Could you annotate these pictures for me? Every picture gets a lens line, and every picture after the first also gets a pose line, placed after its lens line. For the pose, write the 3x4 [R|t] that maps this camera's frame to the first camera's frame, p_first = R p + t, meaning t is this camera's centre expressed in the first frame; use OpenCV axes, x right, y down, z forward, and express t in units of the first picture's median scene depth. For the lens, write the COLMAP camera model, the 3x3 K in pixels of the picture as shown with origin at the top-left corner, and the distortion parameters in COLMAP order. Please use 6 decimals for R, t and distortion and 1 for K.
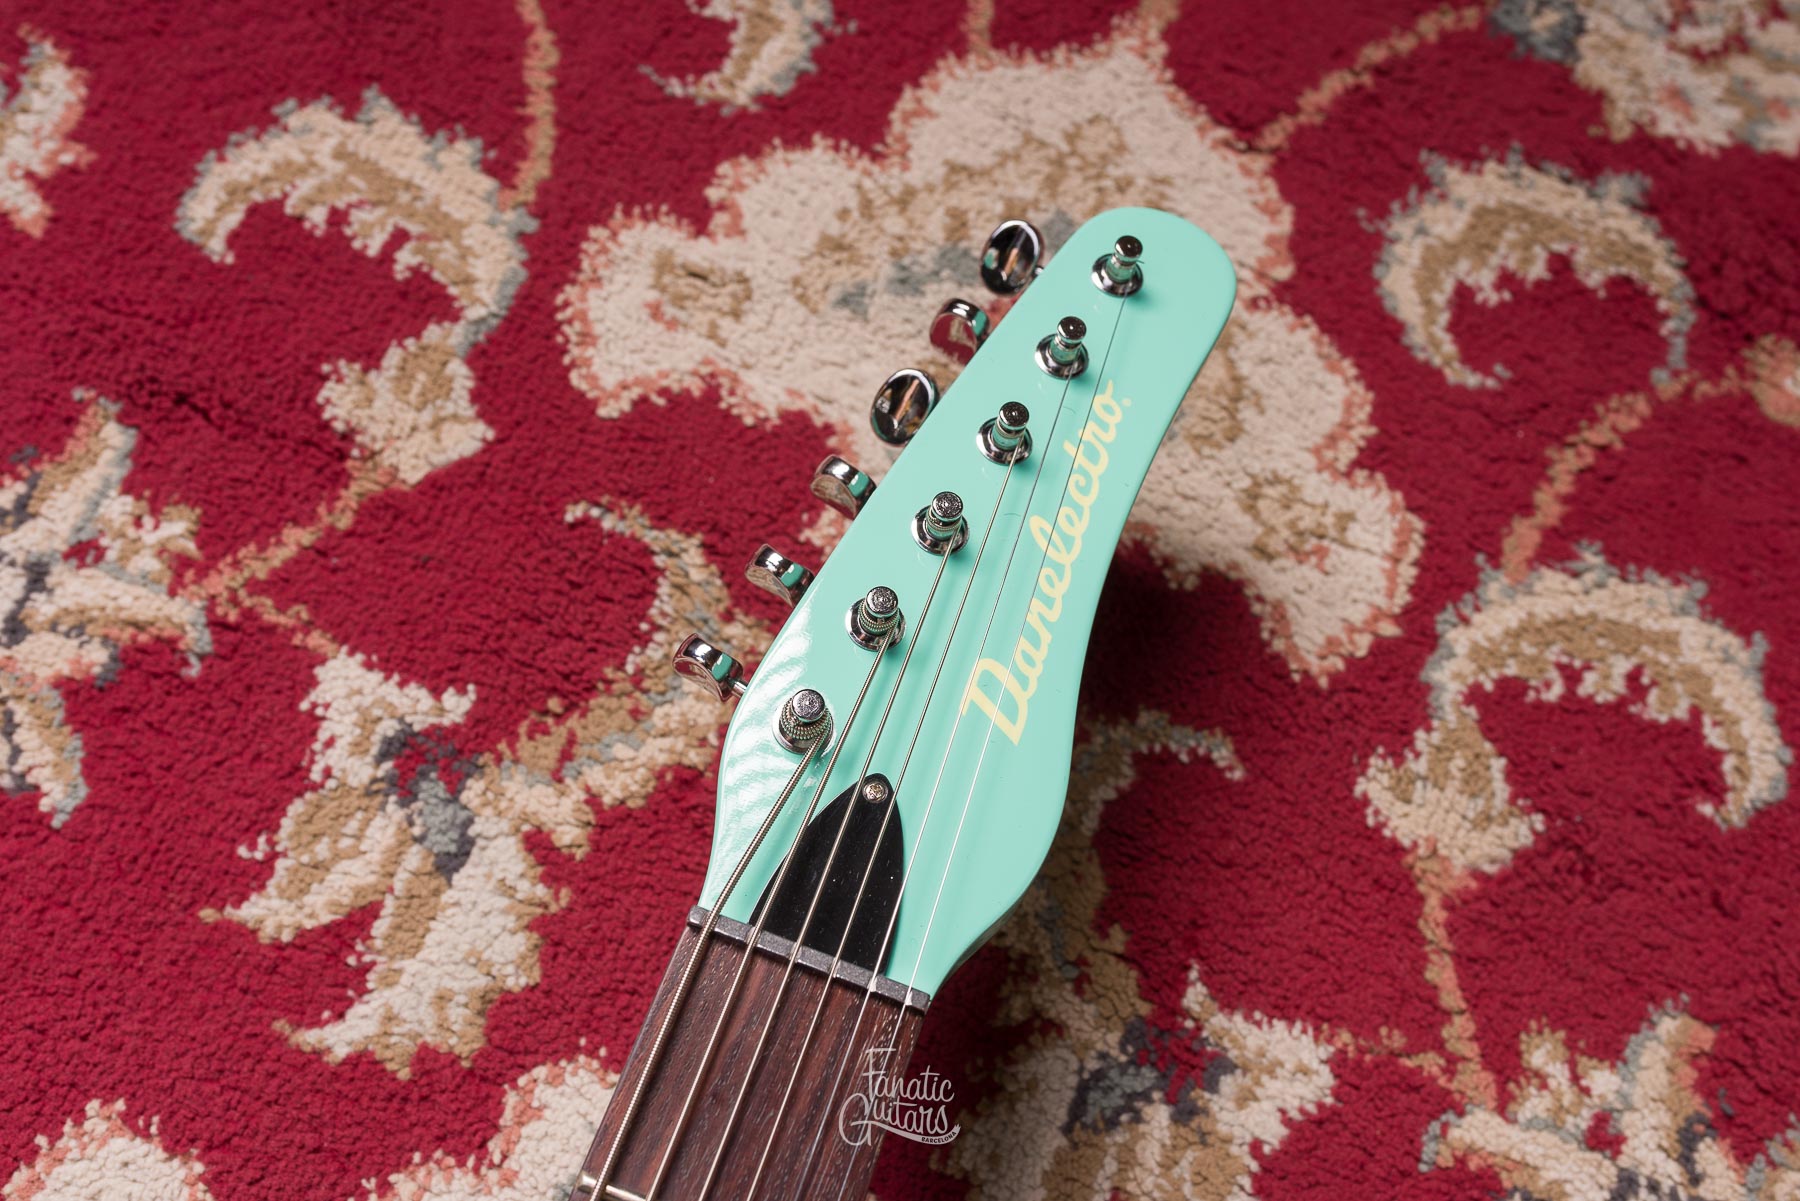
lens RADIAL K [[1772.6, 0, 925.3], [0, 1772.6, 614.6], [0, 0, 1]] dist [0.002001, 0.000000]
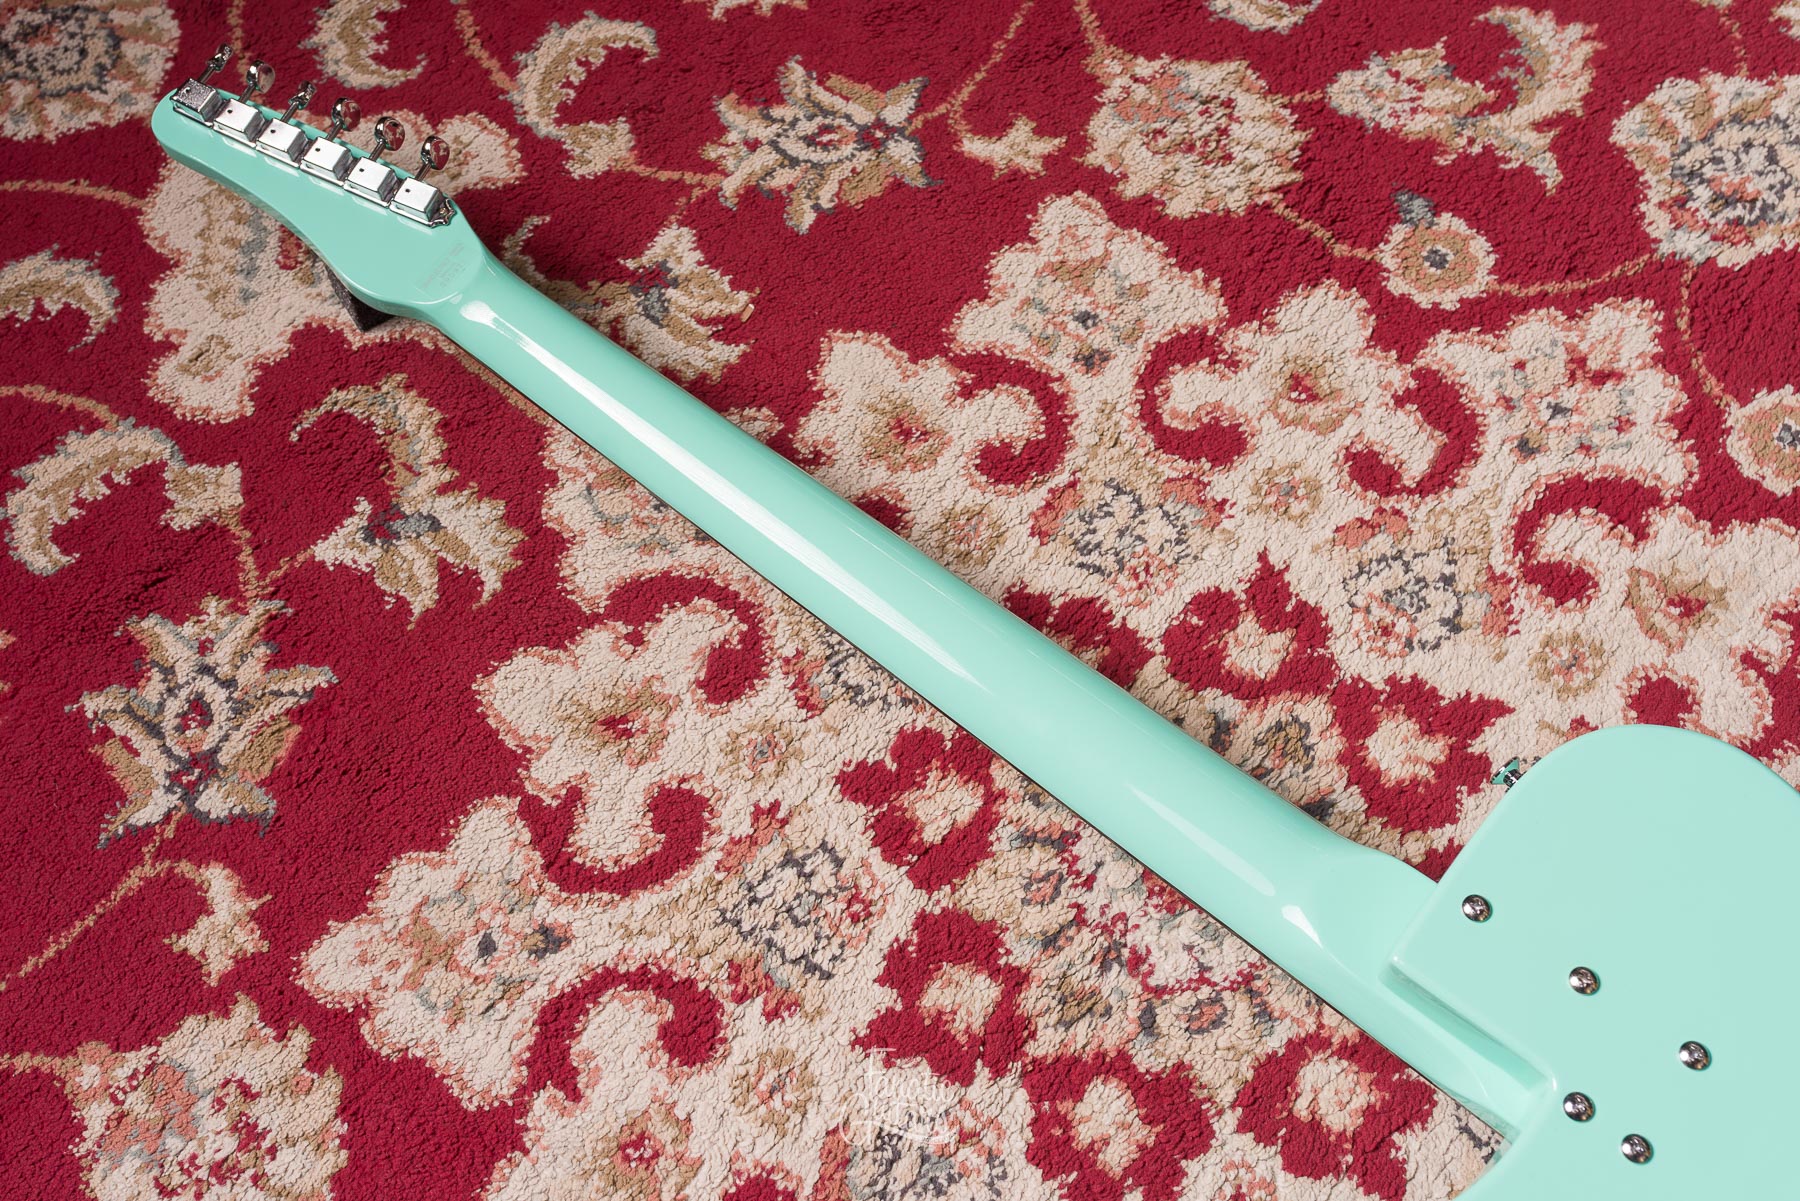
lens RADIAL K [[1772.6, 0, 818.3], [0, 1772.6, 602.5], [0, 0, 1]] dist [0.002001, 0.000000]
pose [[0.348395, -0.879006, 0.325528, -0.794140], [0.898705, 0.411930, 0.150476, 0.245113], [-0.266364, 0.240128, 0.933482, -0.955268]]
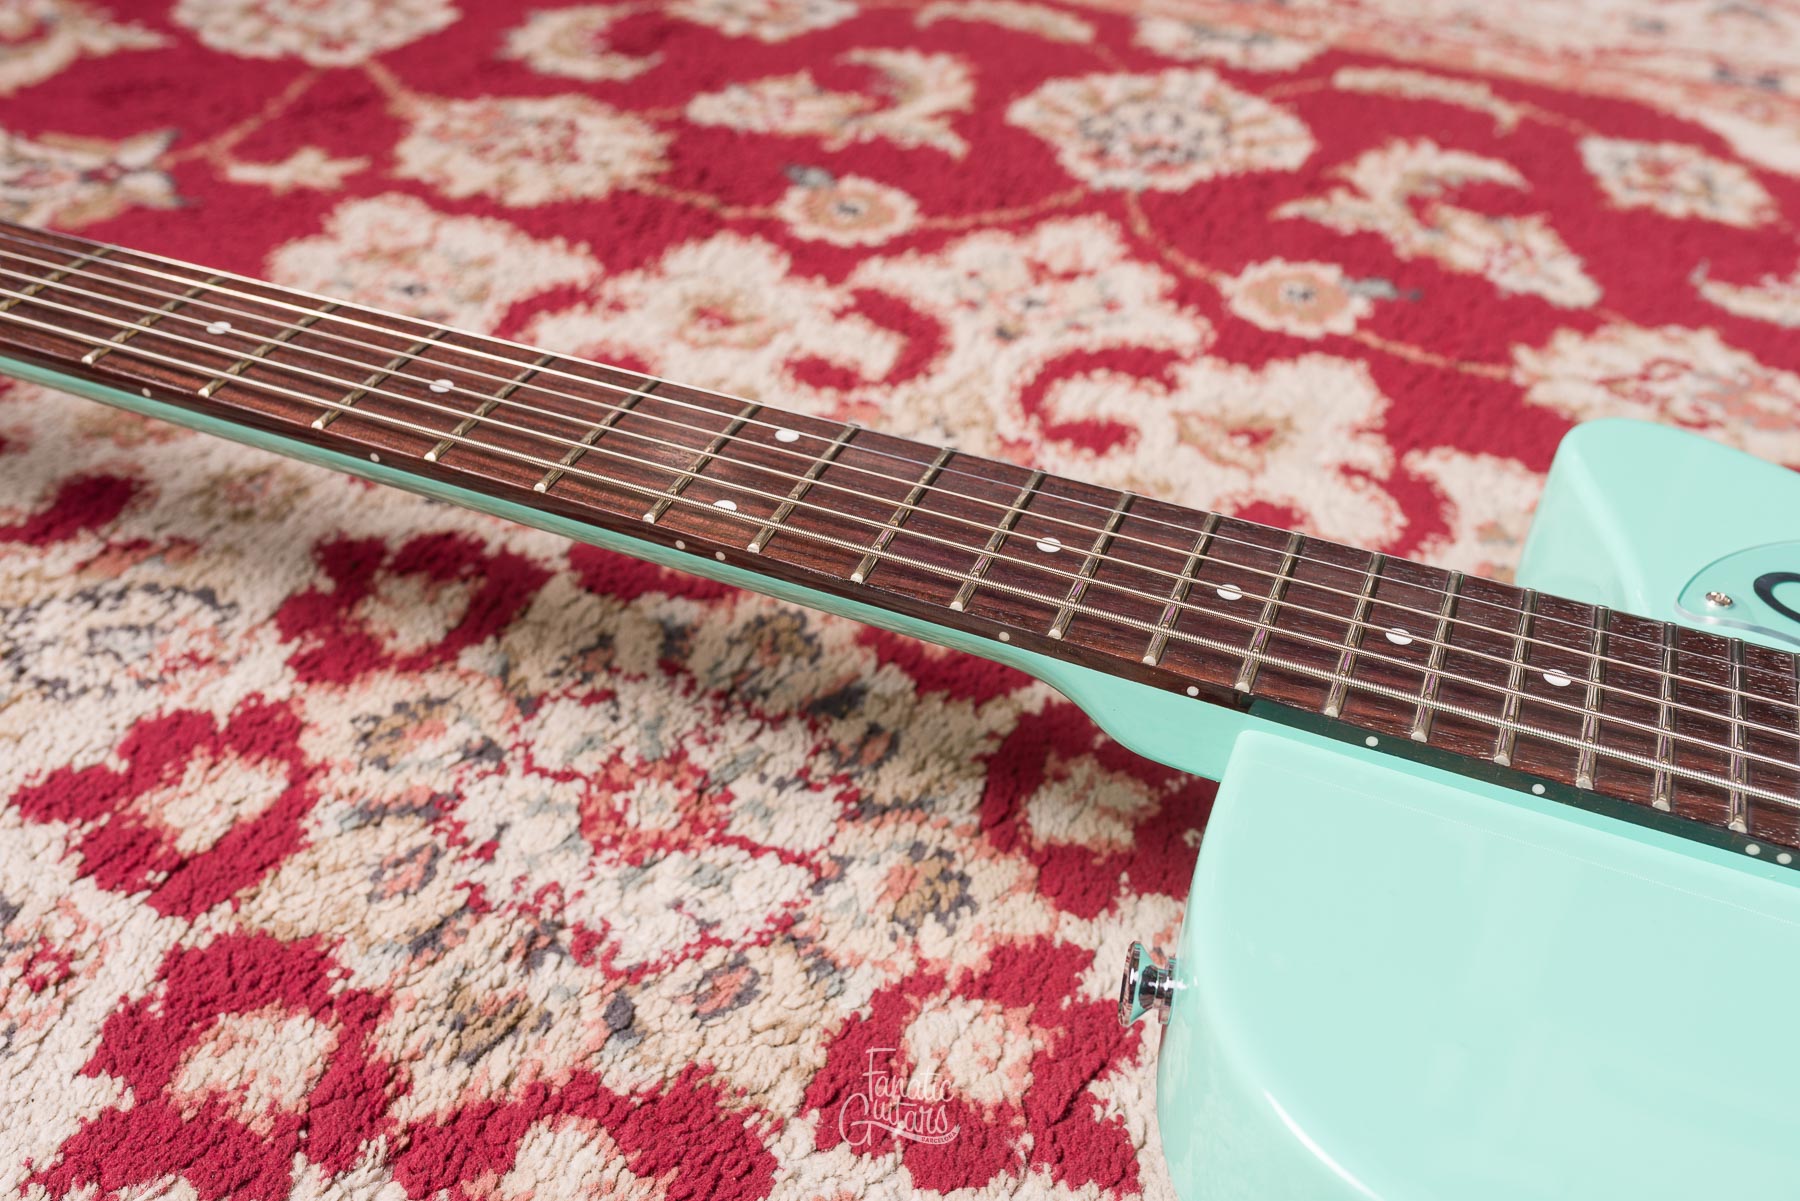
lens RADIAL K [[1772.6, 0, 894.1], [0, 1772.6, 633.1], [0, 0, 1]] dist [0.002001, 0.000000]
pose [[0.034707, -0.682495, 0.730066, -1.000787], [0.907867, 0.326934, 0.262471, 0.750580], [-0.417819, 0.653693, 0.630962, -0.157120]]
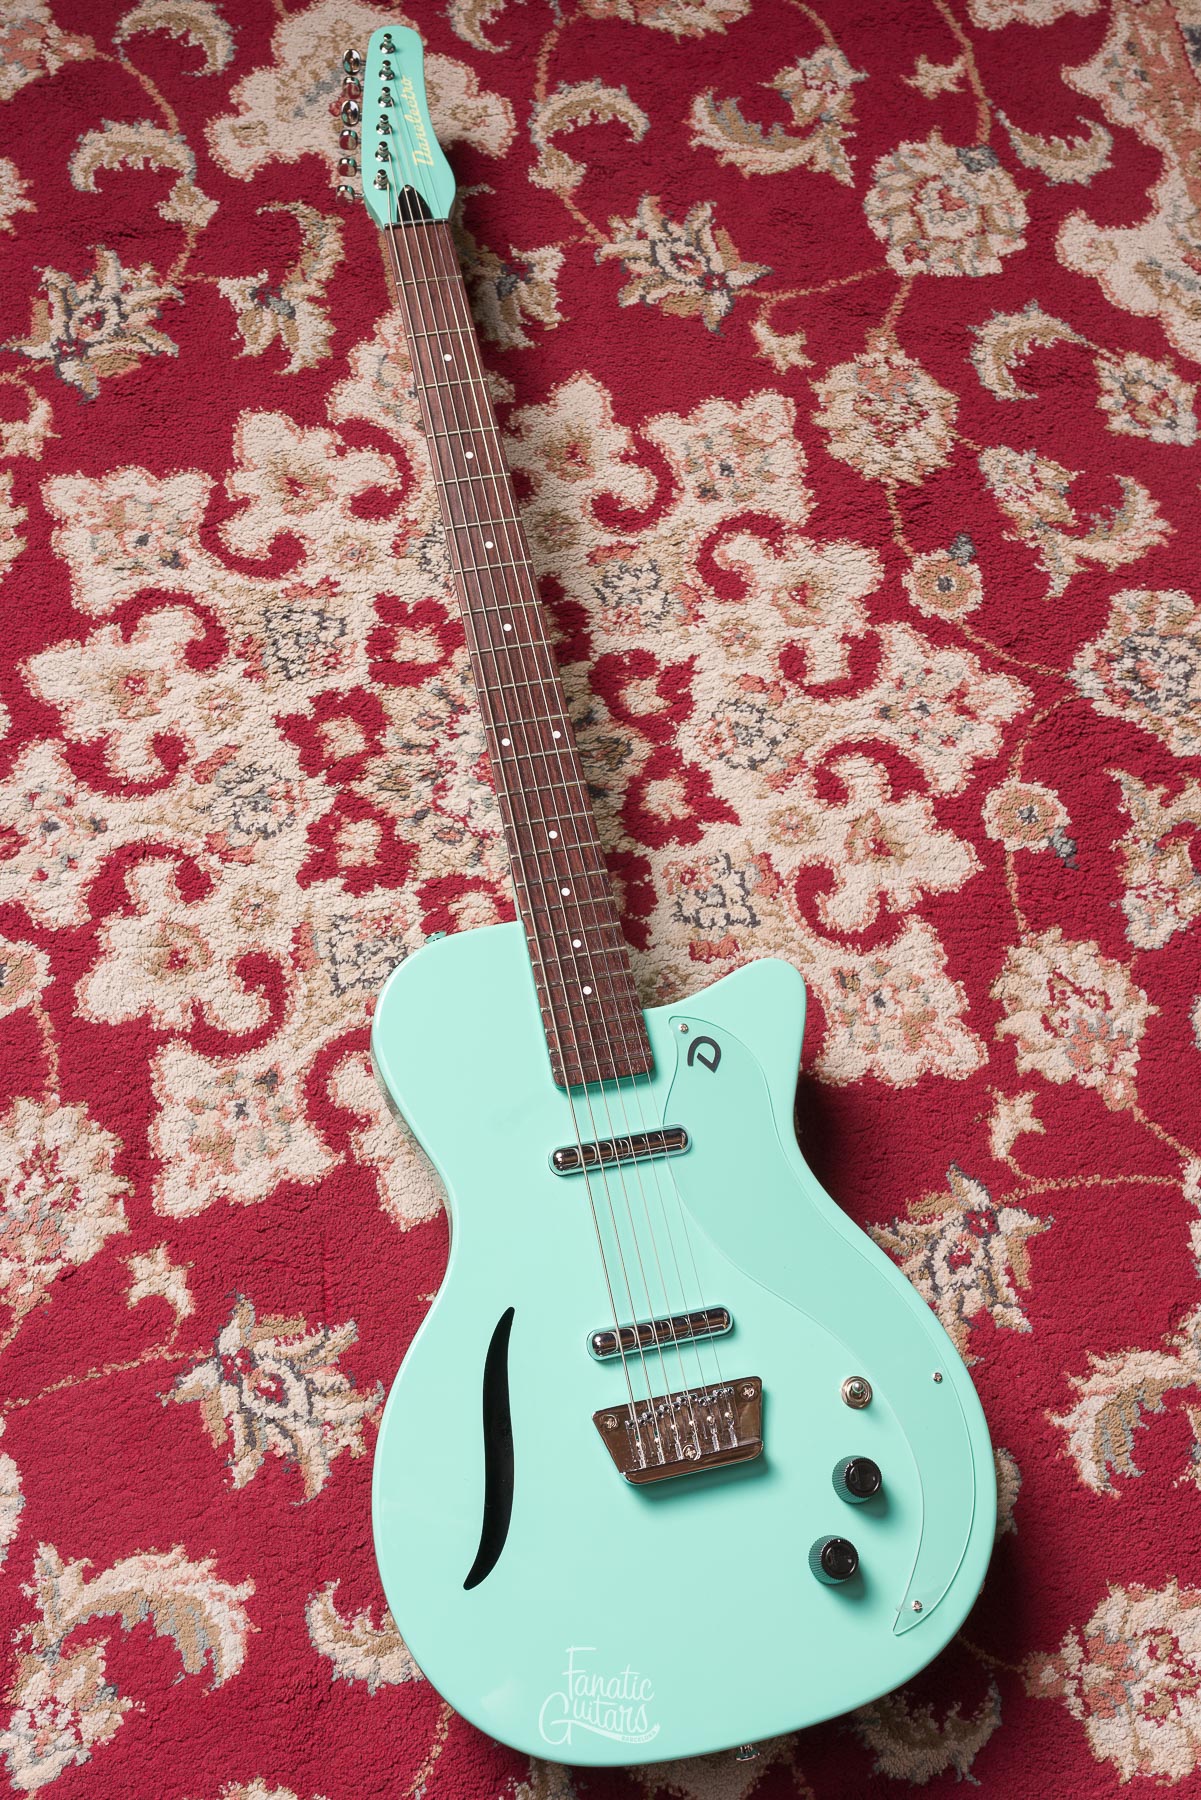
lens RADIAL K [[1963.8, 0, 600.2], [0, 1963.8, 908.1], [0, 0, 1]] dist [0.002308, 0.000000]
pose [[0.854048, -0.492433, 0.167667, -0.827497], [0.472331, 0.869130, 0.146686, 0.735888], [-0.217958, -0.046082, 0.974870, -2.360901]]
